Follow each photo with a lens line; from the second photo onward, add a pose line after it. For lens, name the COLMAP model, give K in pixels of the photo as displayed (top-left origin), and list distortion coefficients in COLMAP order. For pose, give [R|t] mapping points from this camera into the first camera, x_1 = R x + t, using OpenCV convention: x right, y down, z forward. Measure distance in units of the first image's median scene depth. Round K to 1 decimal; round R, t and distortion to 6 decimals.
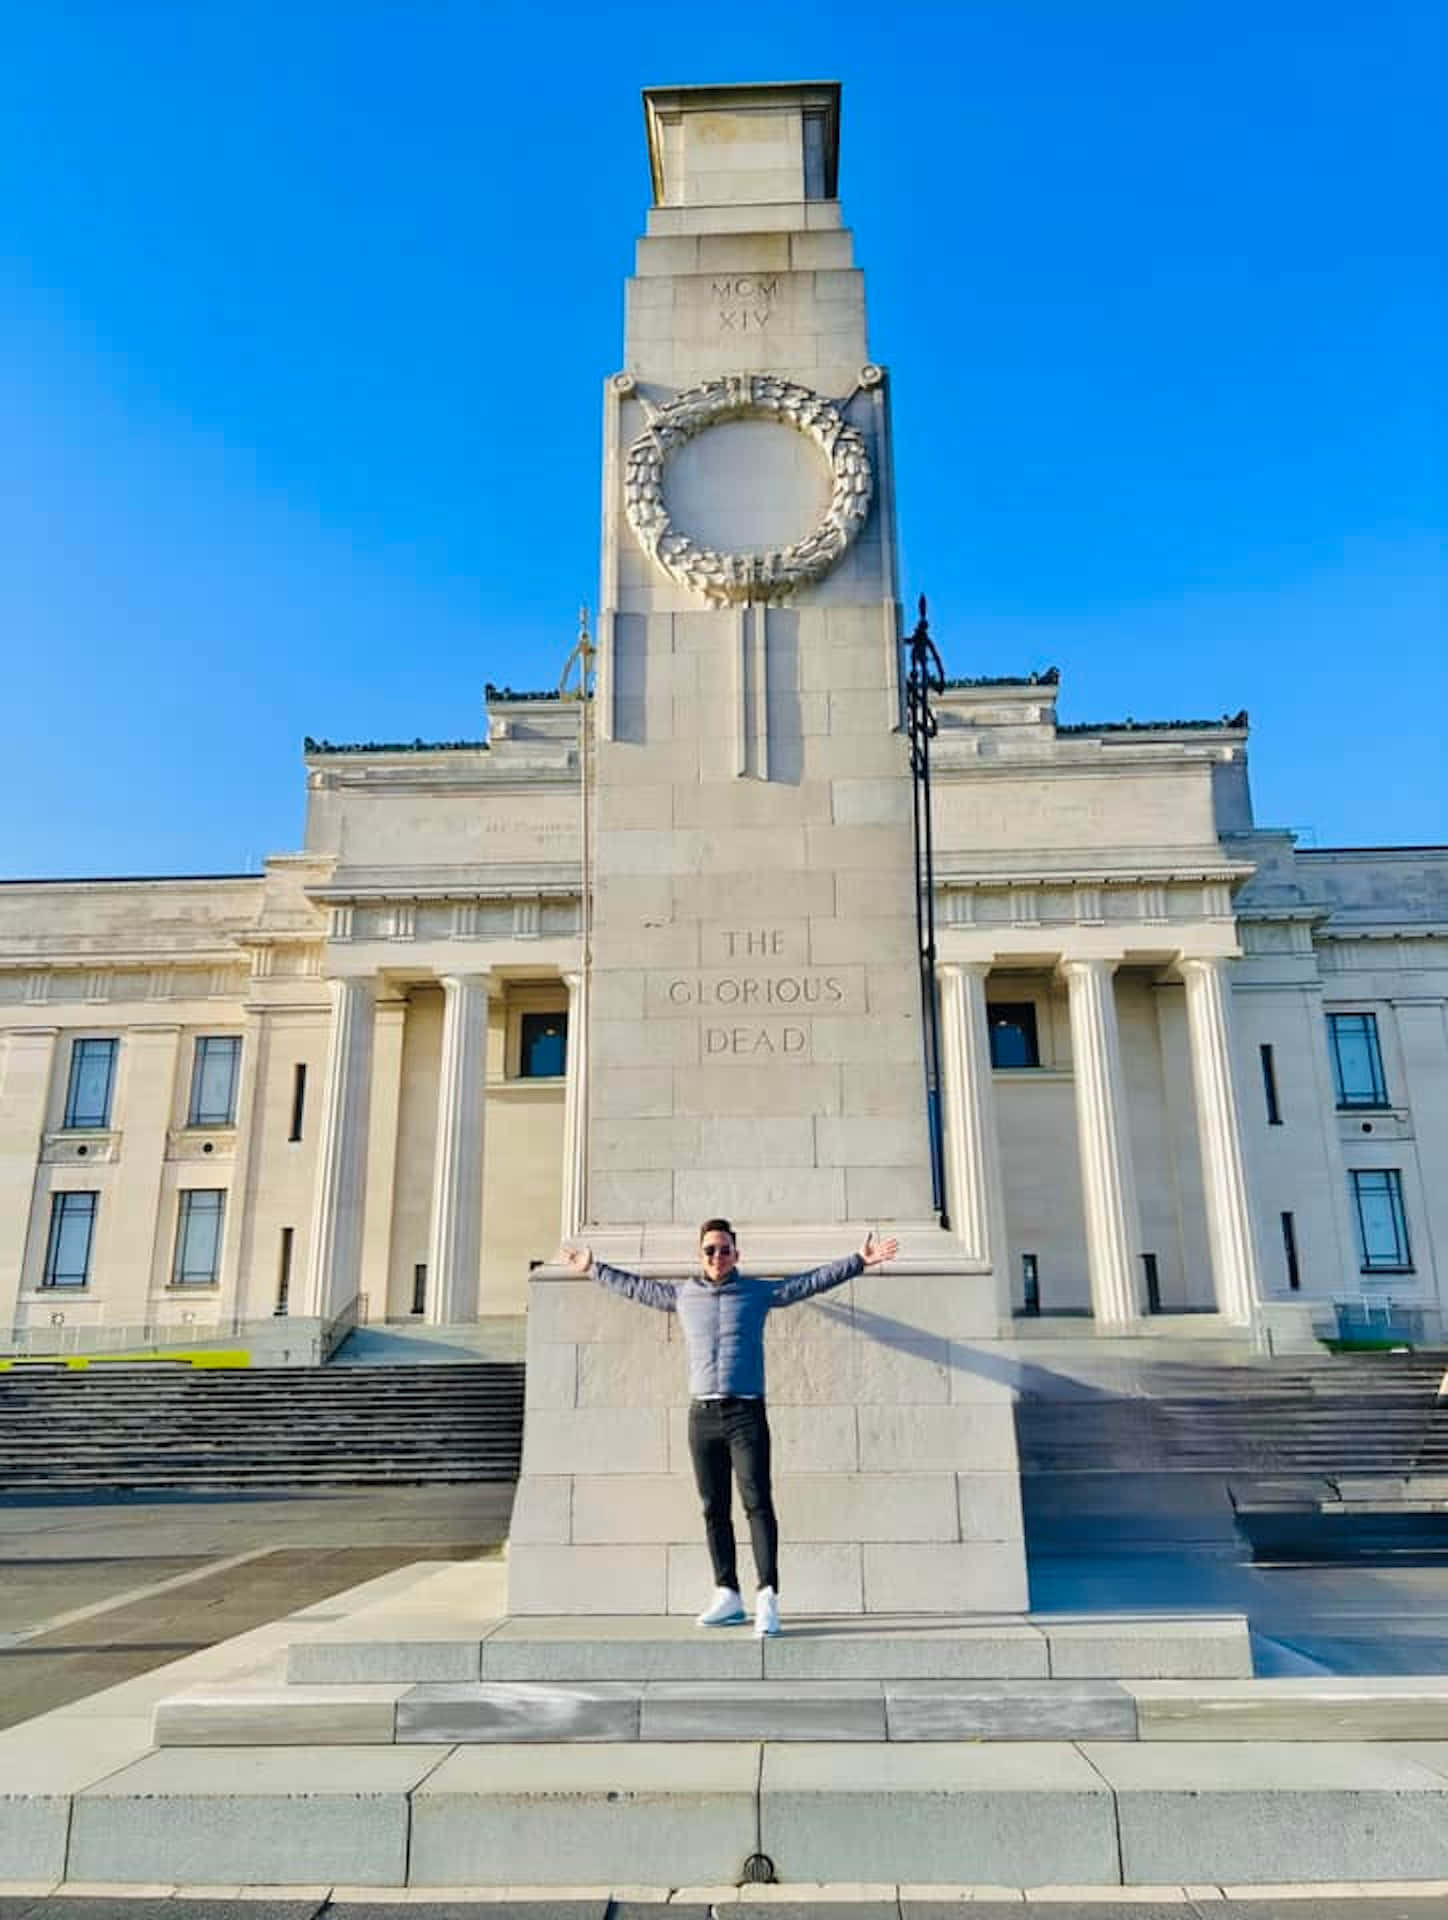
lens RADIAL K [[1351.1, 0, 724.0], [0, 1351.1, 960.0], [0, 0, 1]] dist [0.055518, 0.000459]
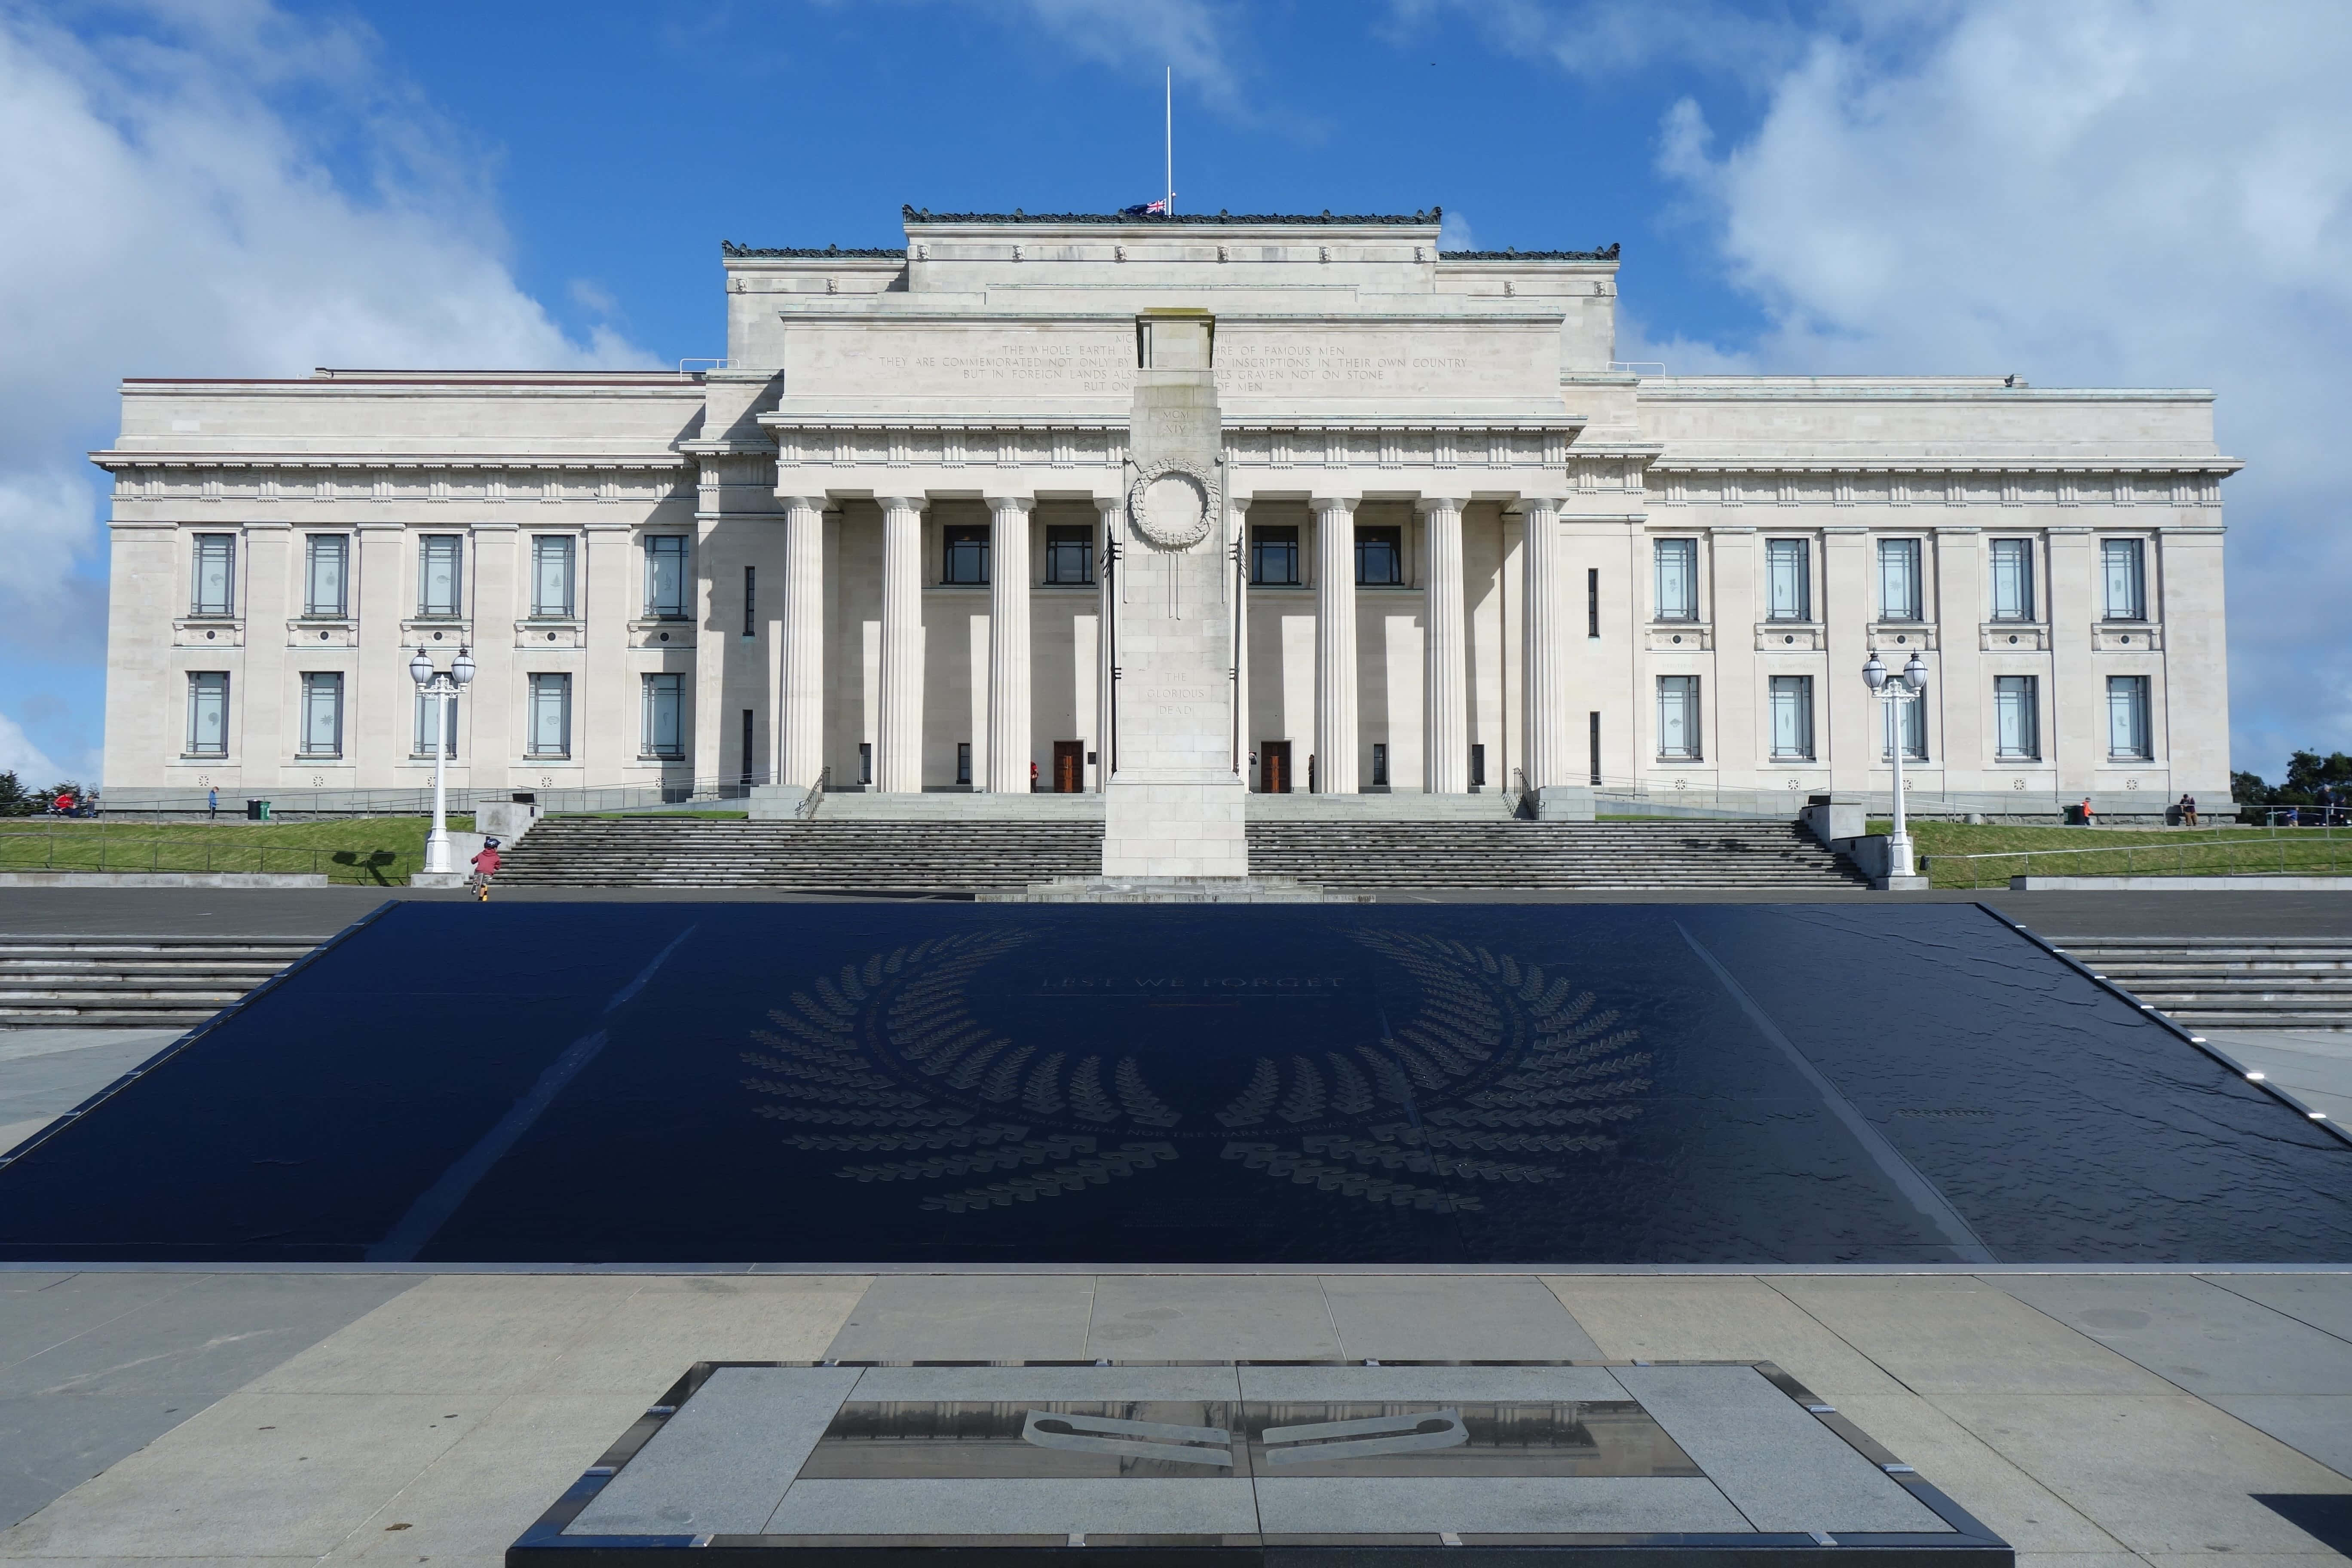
lens RADIAL K [[1847.2, 0, 1176.0], [0, 1847.2, 784.0], [0, 0, 1]] dist [-0.120476, 0.348102]
pose [[0.999083, 0.016285, 0.039601, -0.015671], [-0.024921, 0.973225, 0.228500, -0.104799], [-0.034820, -0.229277, 0.972738, -0.532606]]
